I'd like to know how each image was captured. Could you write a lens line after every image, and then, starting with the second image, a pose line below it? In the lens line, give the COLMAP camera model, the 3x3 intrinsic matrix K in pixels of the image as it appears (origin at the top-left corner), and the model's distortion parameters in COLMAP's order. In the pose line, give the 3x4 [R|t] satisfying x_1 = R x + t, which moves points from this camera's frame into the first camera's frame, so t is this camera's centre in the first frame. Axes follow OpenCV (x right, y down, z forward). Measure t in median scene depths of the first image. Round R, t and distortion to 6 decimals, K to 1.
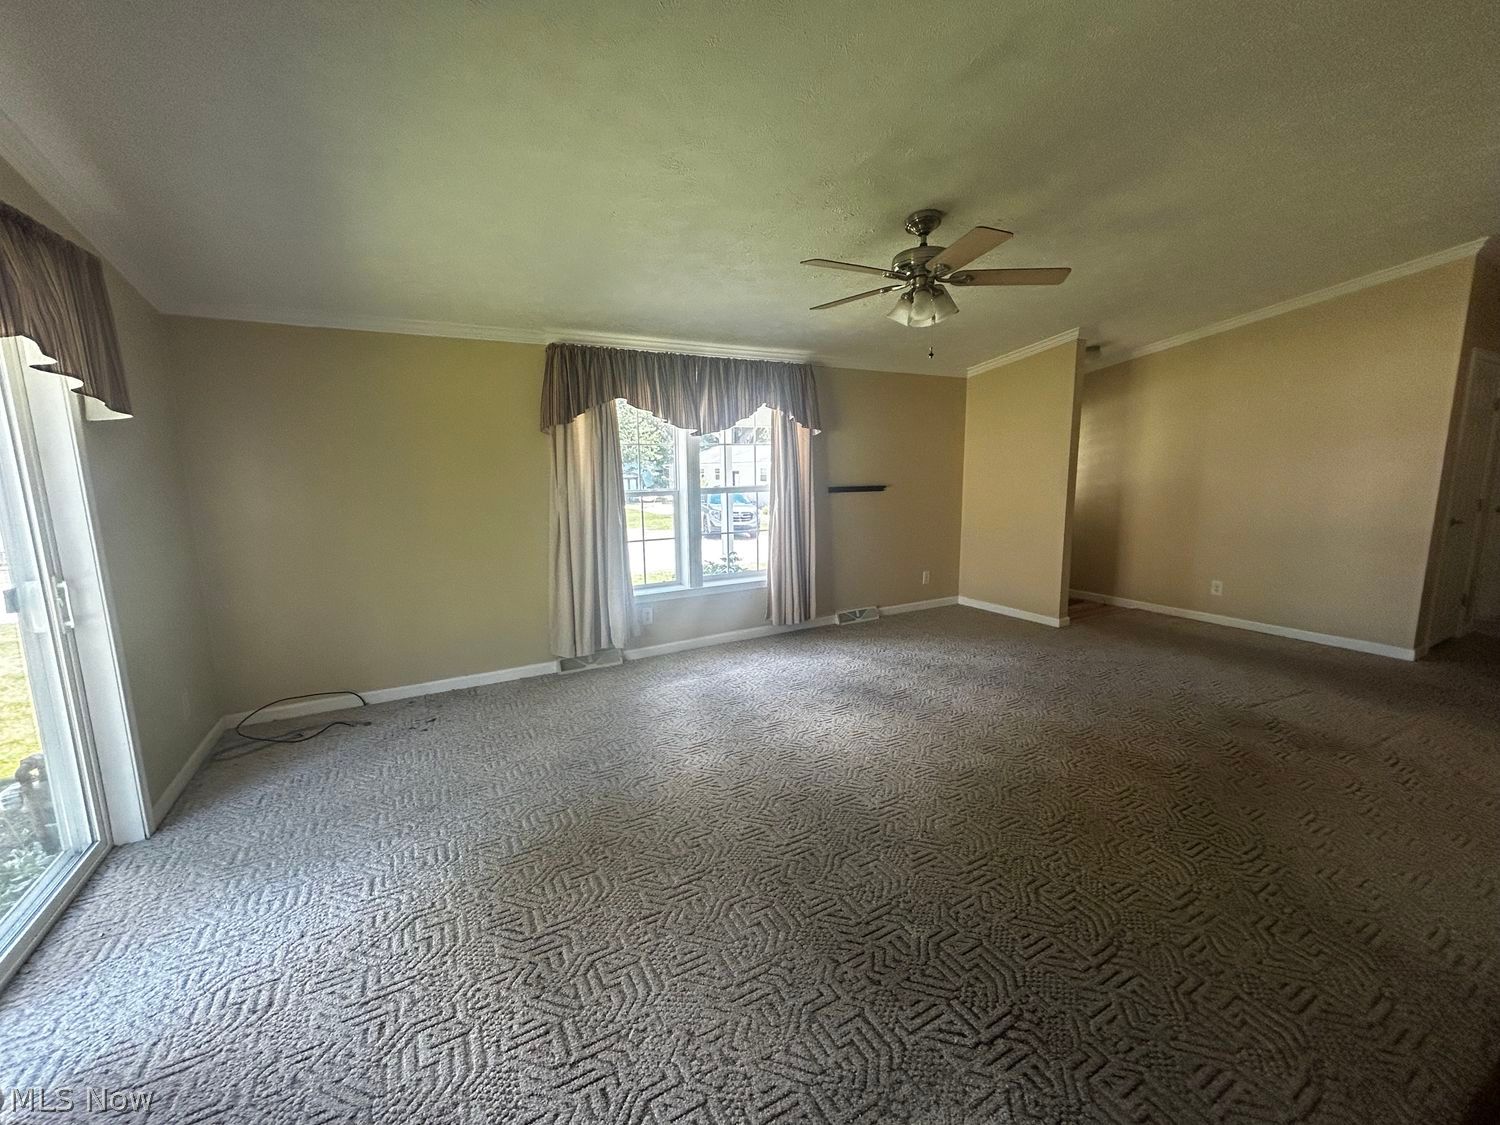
lens RADIAL K [[607.9, 0, 746.7], [0, 607.9, 562.4], [0, 0, 1]] dist [-0.002066, 0.000348]
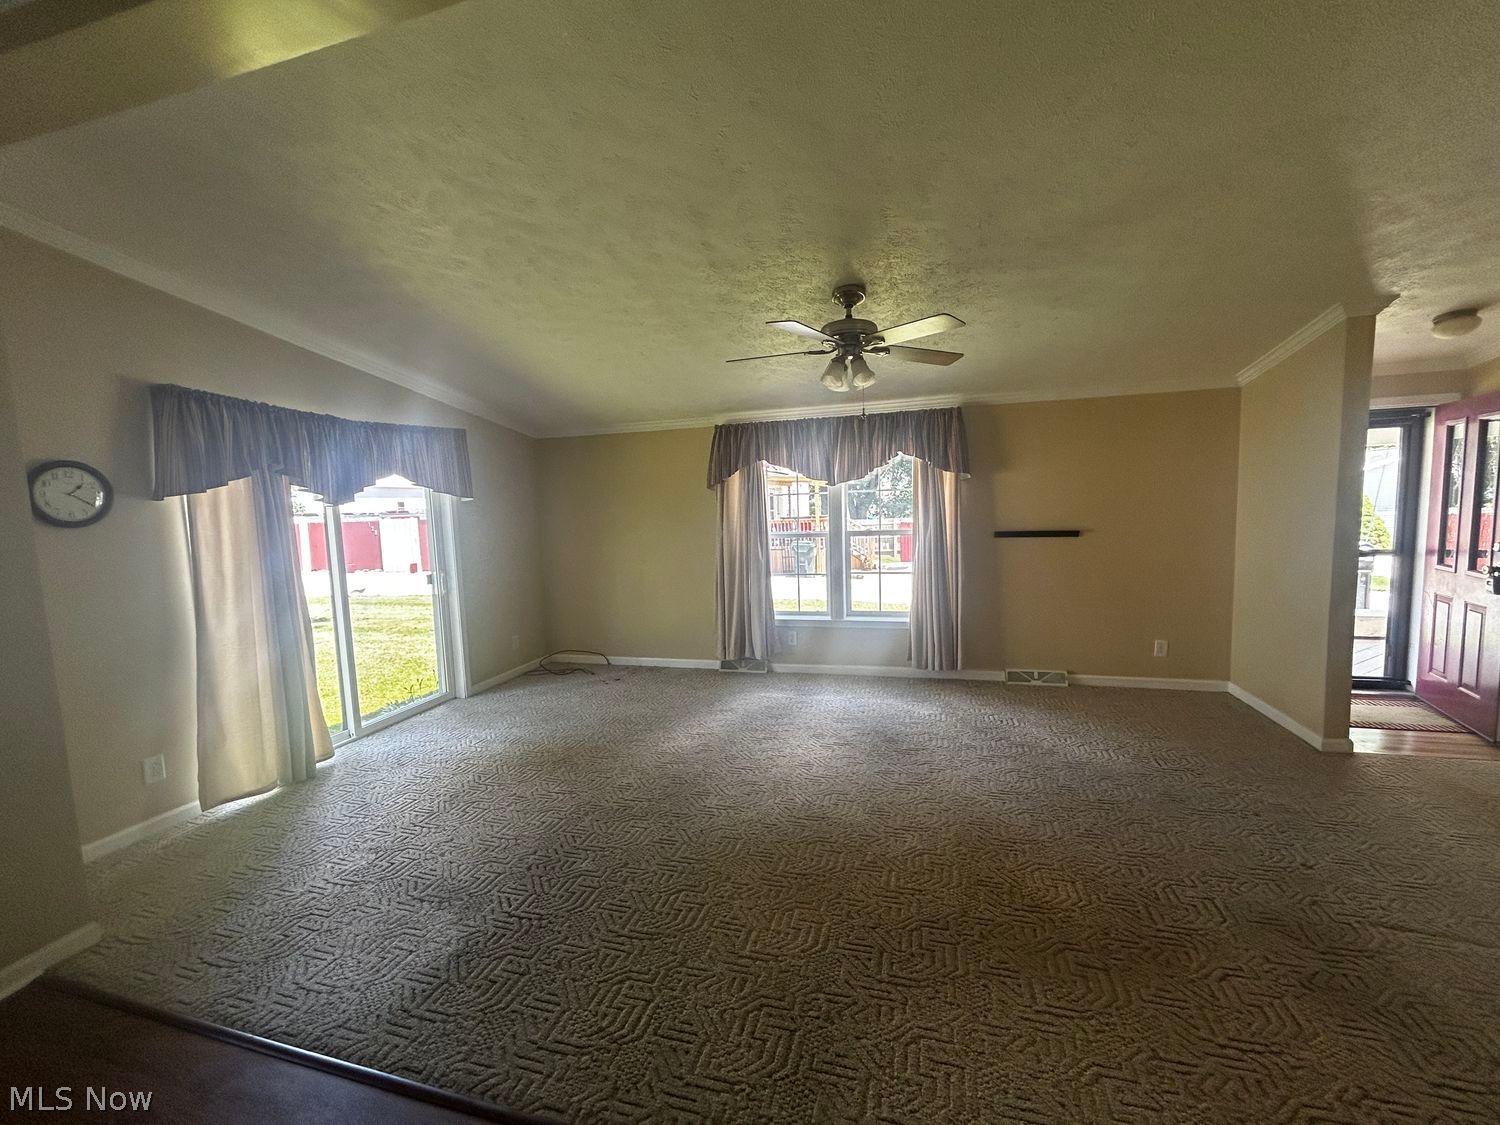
lens RADIAL K [[607.9, 0, 746.7], [0, 607.9, 562.4], [0, 0, 1]] dist [-0.002066, 0.000348]
pose [[0.703429, 0.058227, -0.708377, 0.663268], [-0.087855, 0.996119, -0.005362, -0.048667], [0.705315, 0.066007, 0.705814, 0.100868]]
